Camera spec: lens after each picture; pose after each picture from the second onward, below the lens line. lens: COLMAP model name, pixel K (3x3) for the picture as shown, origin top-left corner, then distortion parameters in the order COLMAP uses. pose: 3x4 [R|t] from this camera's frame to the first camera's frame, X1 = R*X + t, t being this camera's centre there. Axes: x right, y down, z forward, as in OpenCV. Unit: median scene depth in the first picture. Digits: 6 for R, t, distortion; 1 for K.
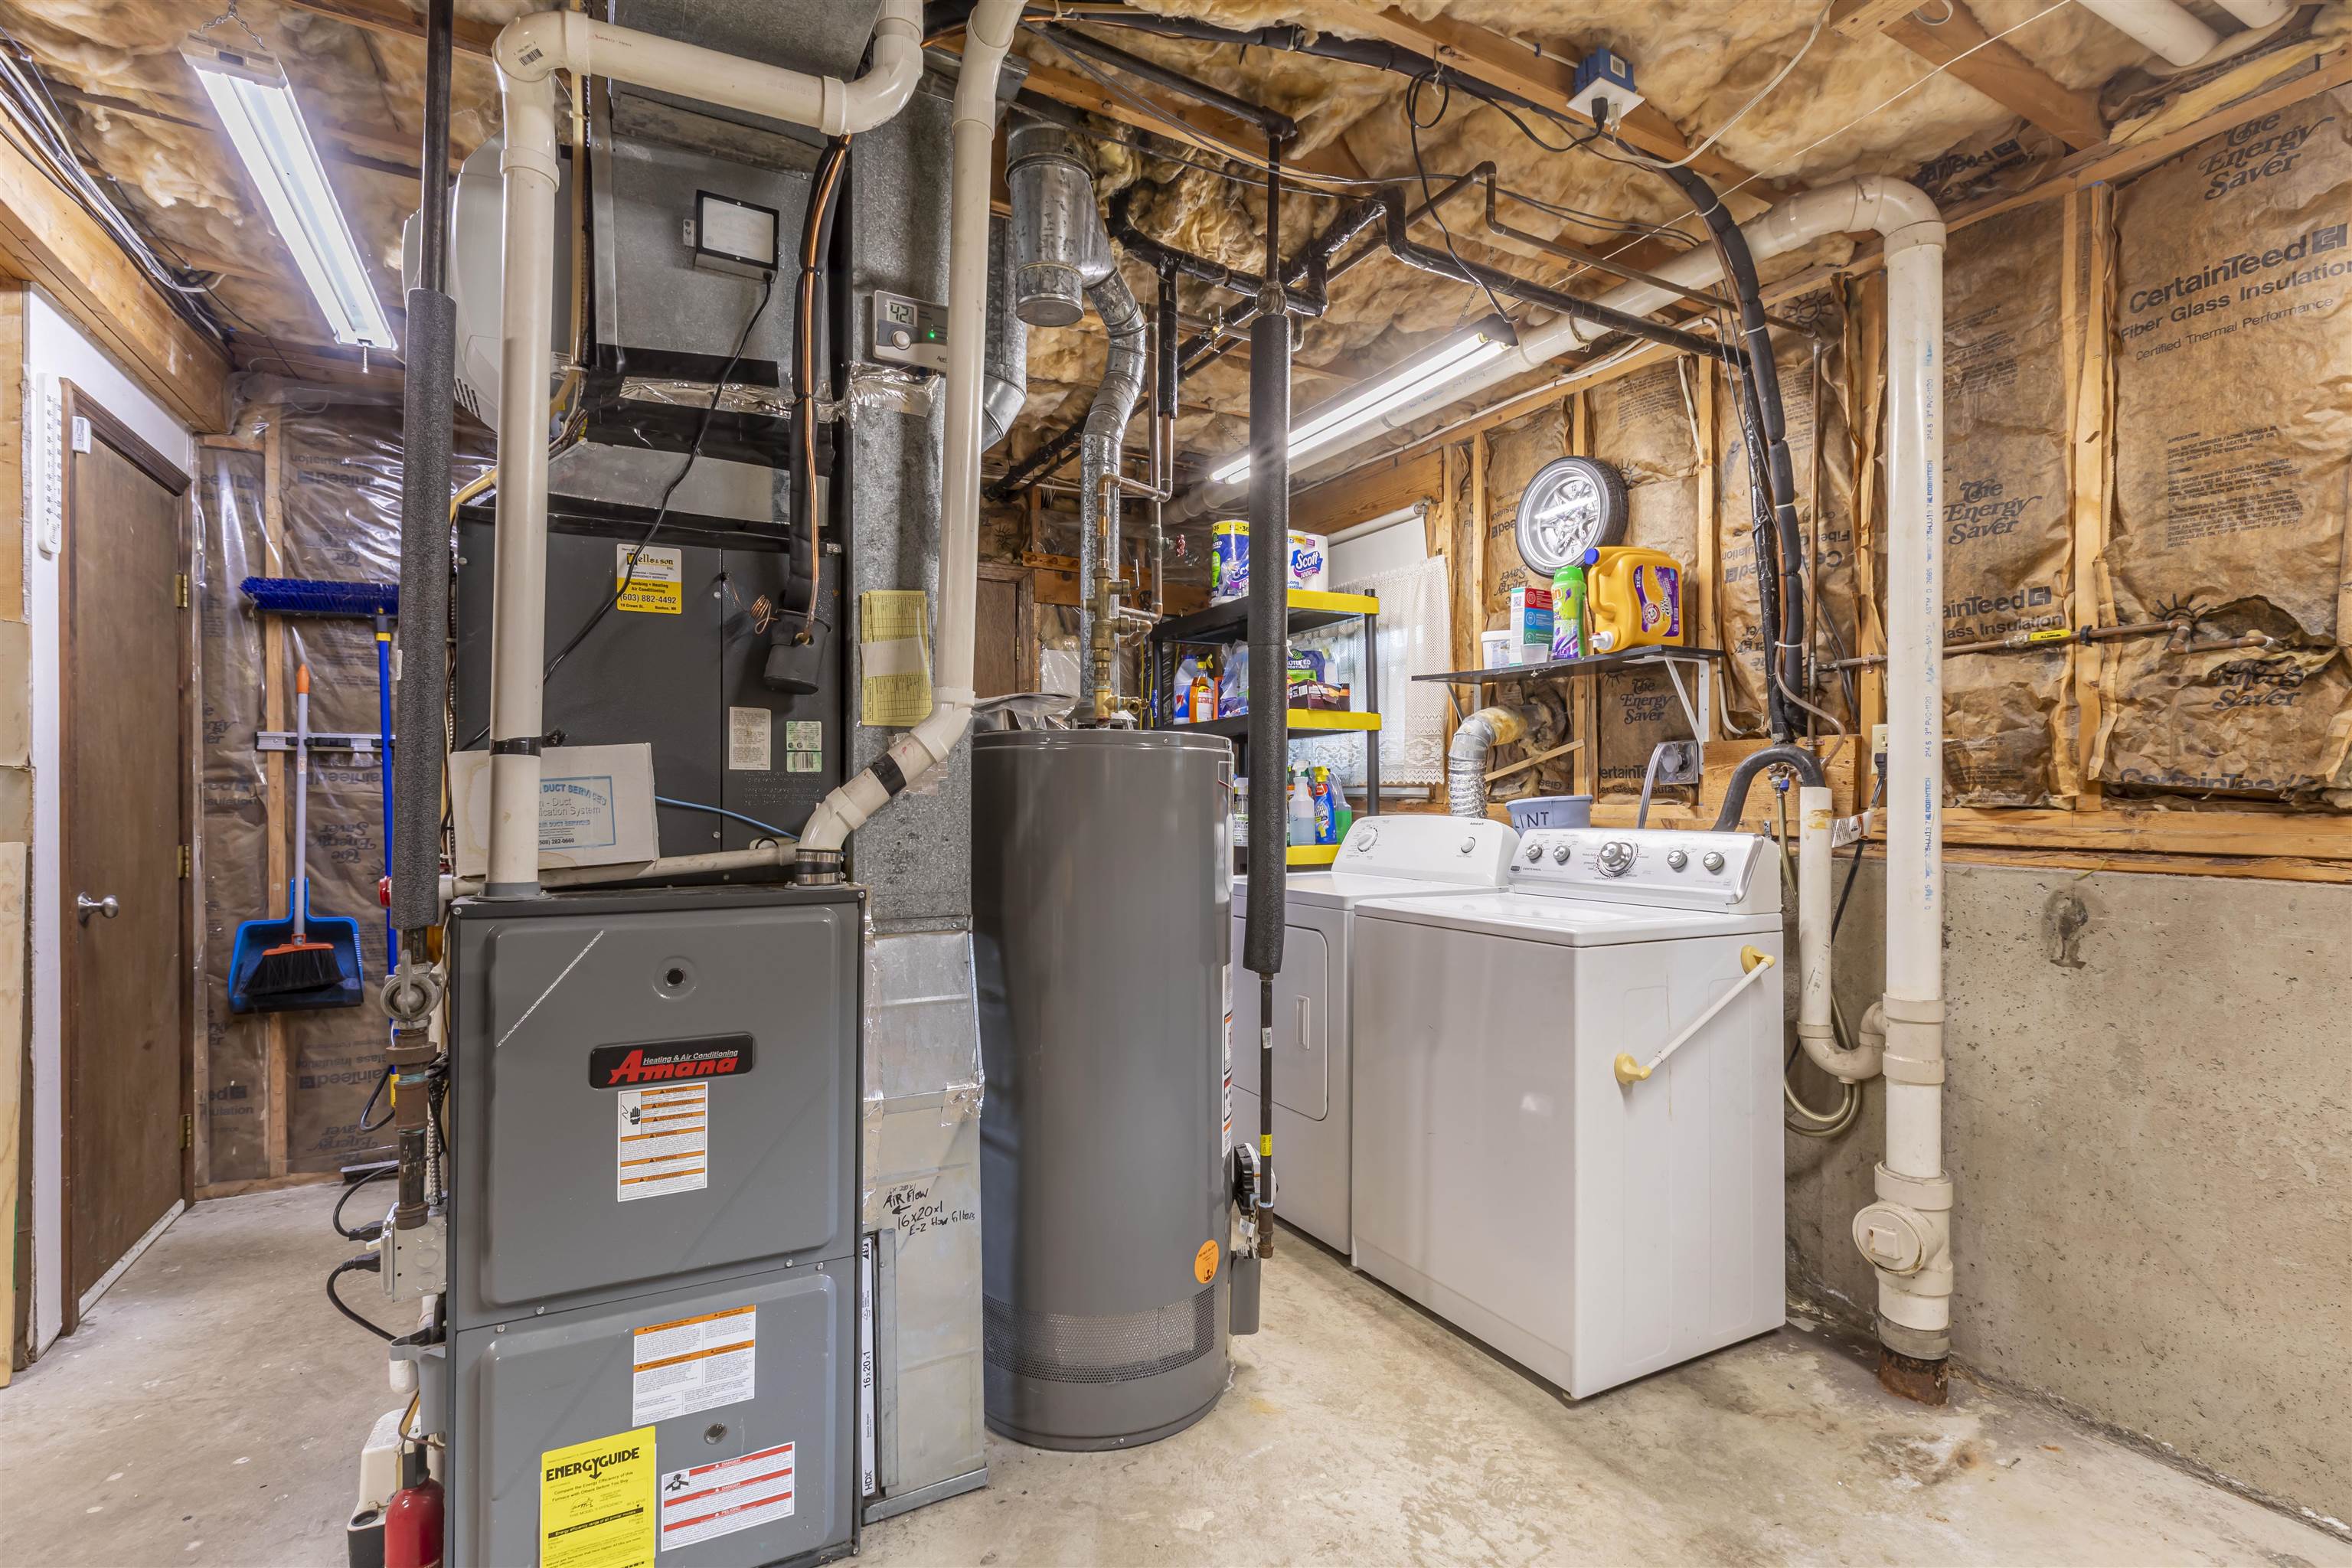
lens RADIAL K [[1066.8, 0, 1171.5], [0, 1066.8, 795.0], [0, 0, 1]] dist [0.002609, -0.000337]
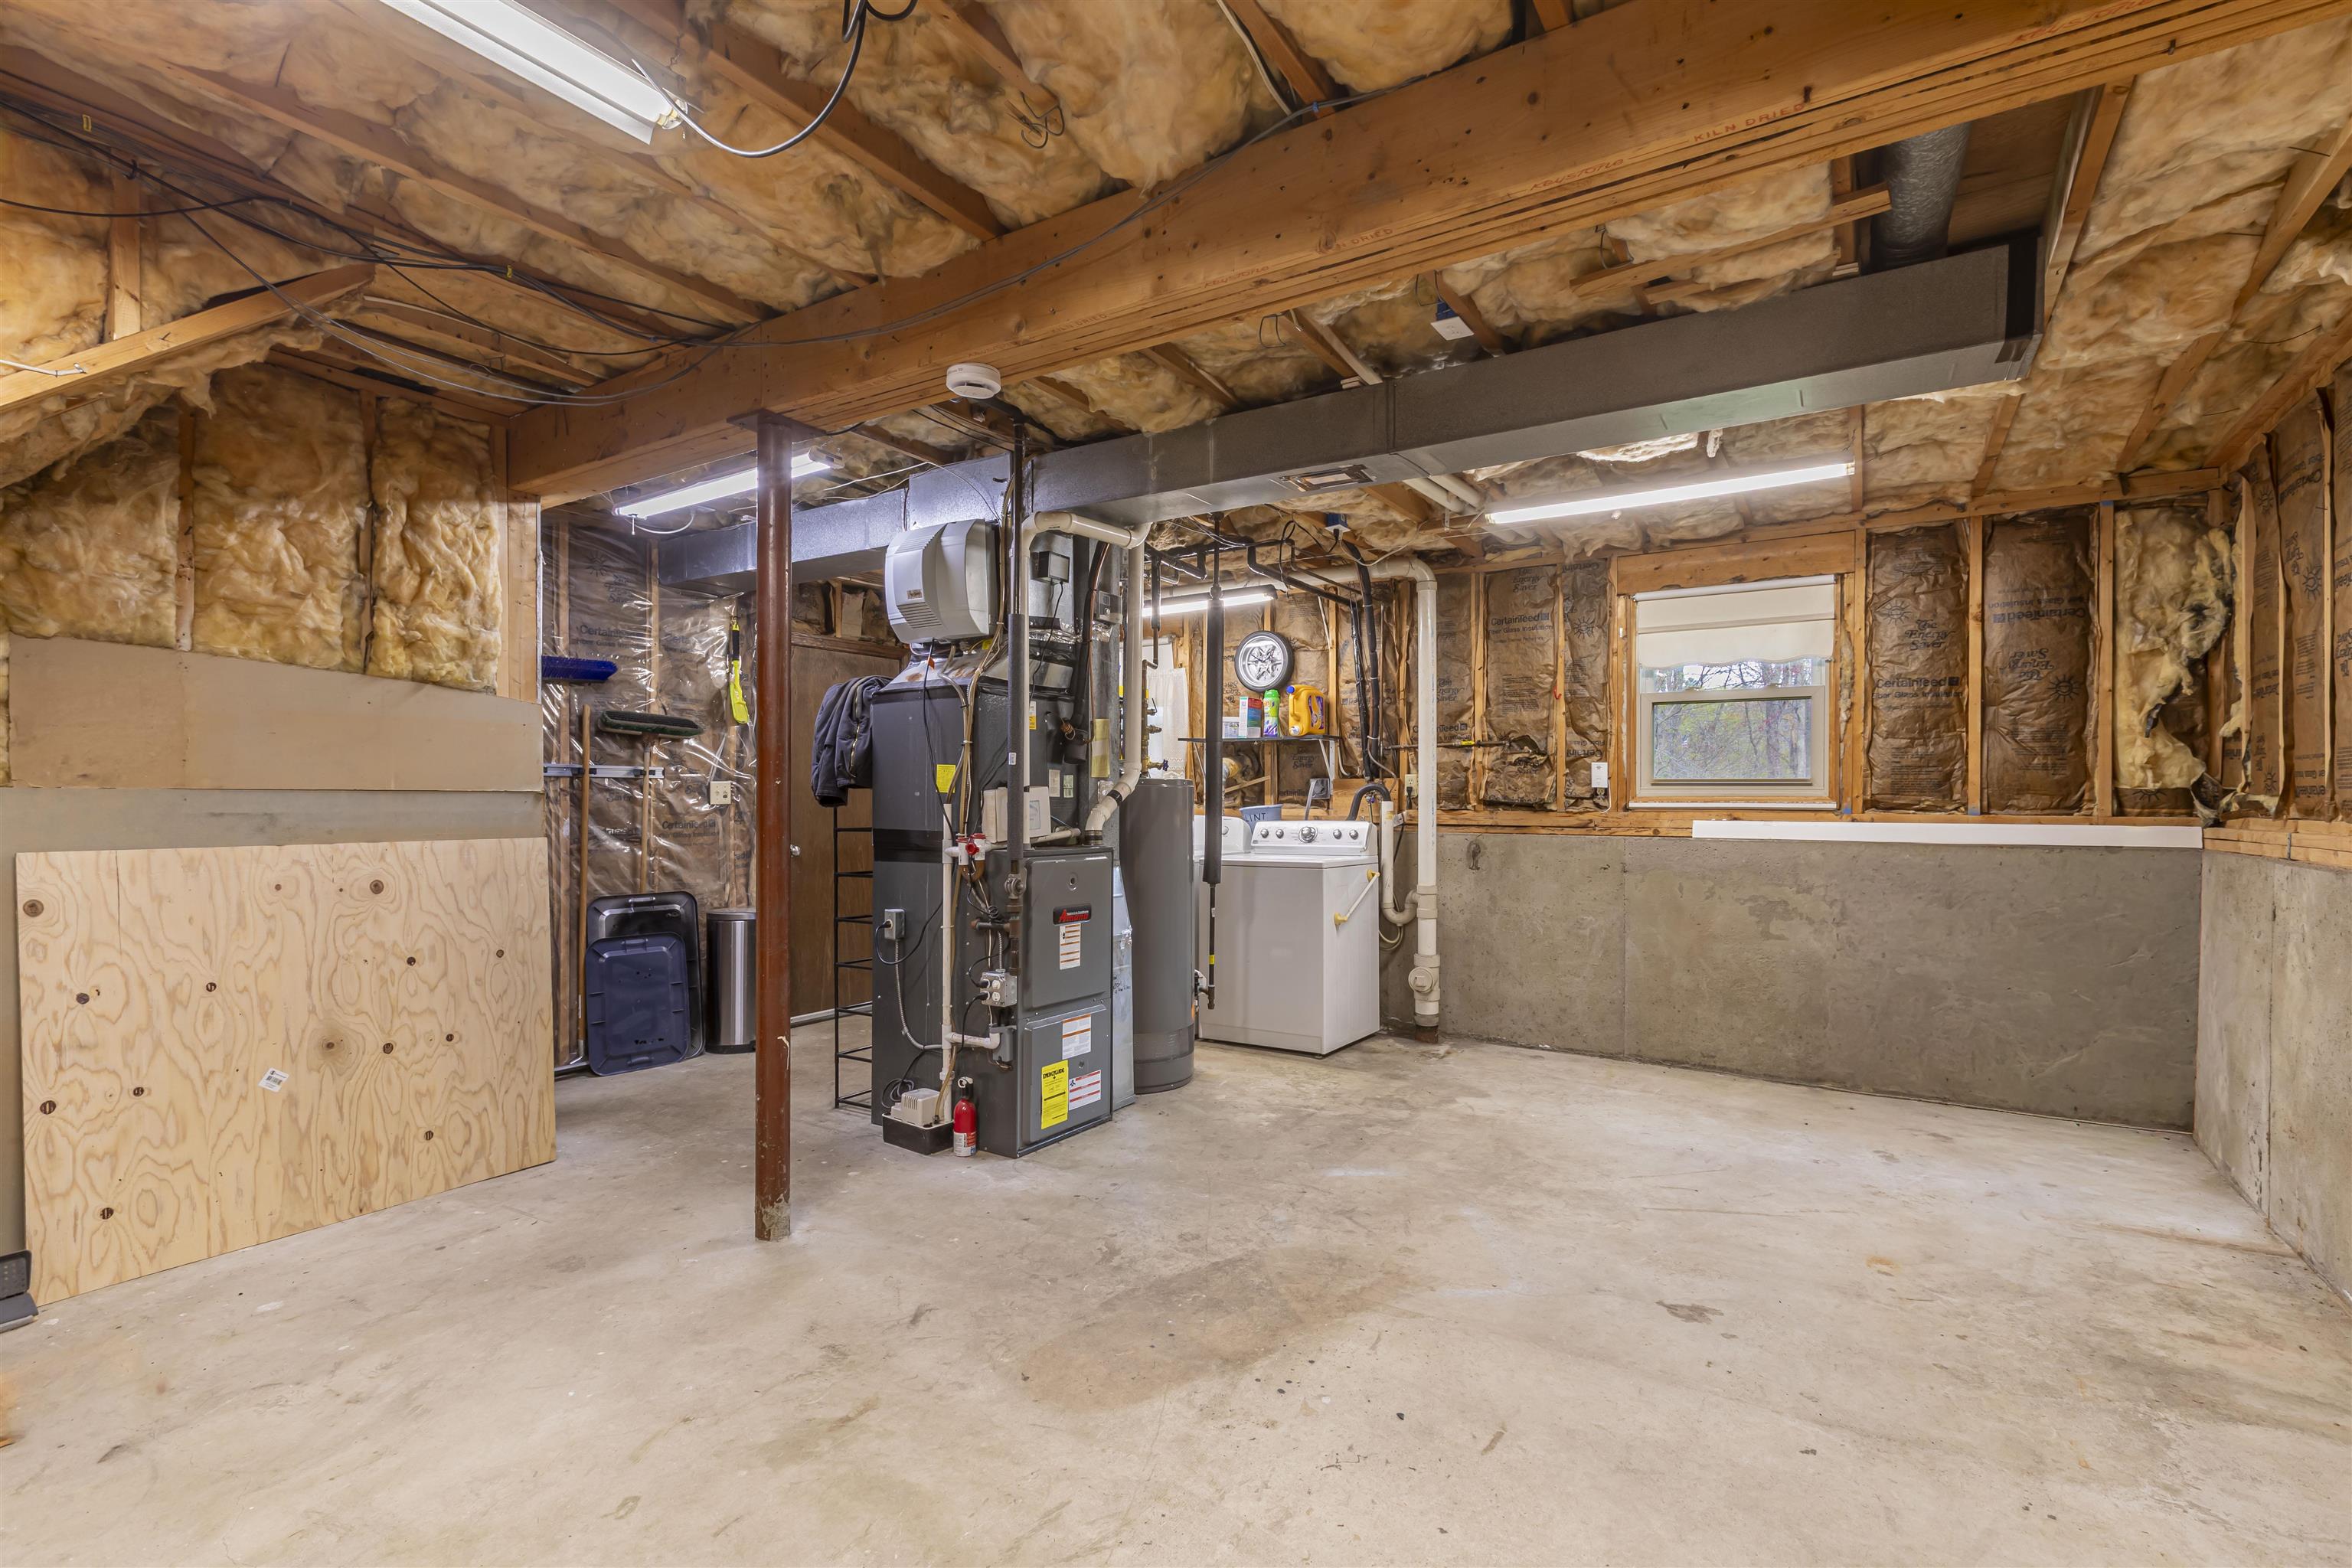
lens RADIAL K [[1066.8, 0, 1171.5], [0, 1066.8, 795.0], [0, 0, 1]] dist [0.002609, -0.000337]
pose [[0.882038, 0.000606, 0.471178, -1.001679], [0.000990, 0.999995, -0.003140, -0.015661], [-0.471178, 0.003236, 0.882032, -0.916330]]
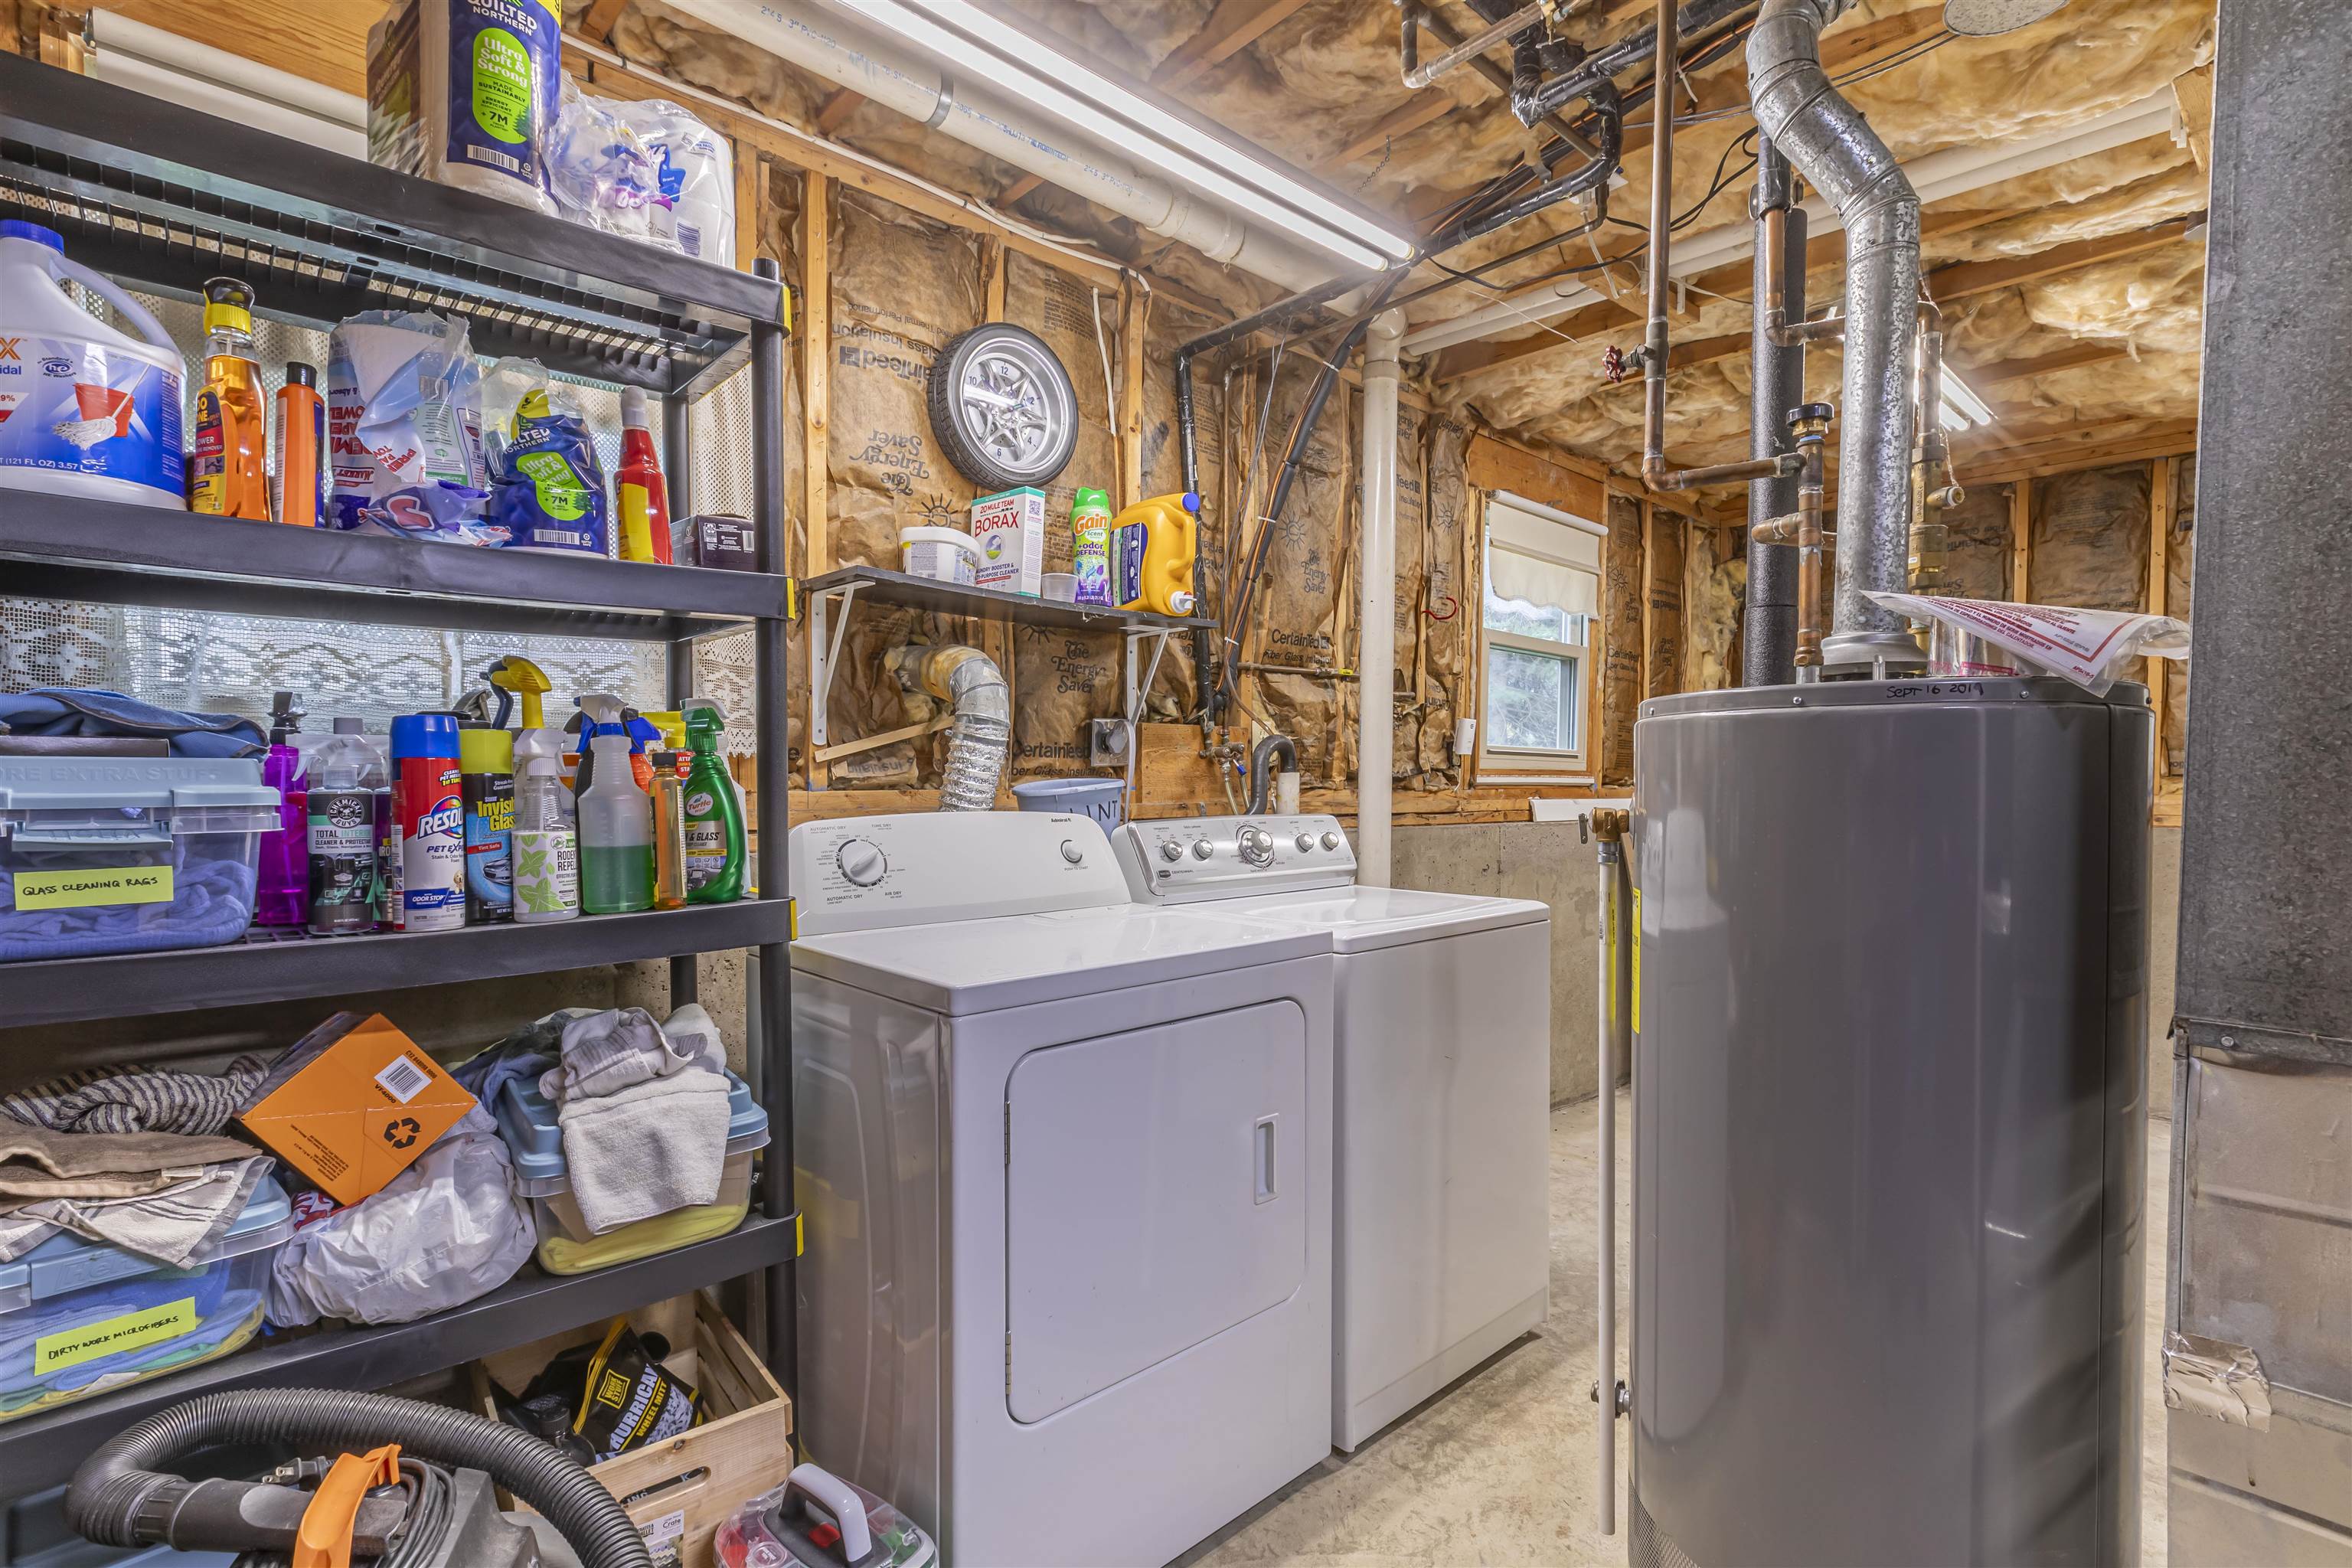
lens RADIAL K [[1100.1, 0, 1191.1], [0, 1100.1, 793.9], [0, 0, 1]] dist [0.002141, 0.000053]
pose [[-0.242953, -0.010074, 0.969986, -0.598663], [-0.003705, 0.999948, 0.009457, 0.005968], [-0.970031, -0.001296, -0.242978, 1.538720]]
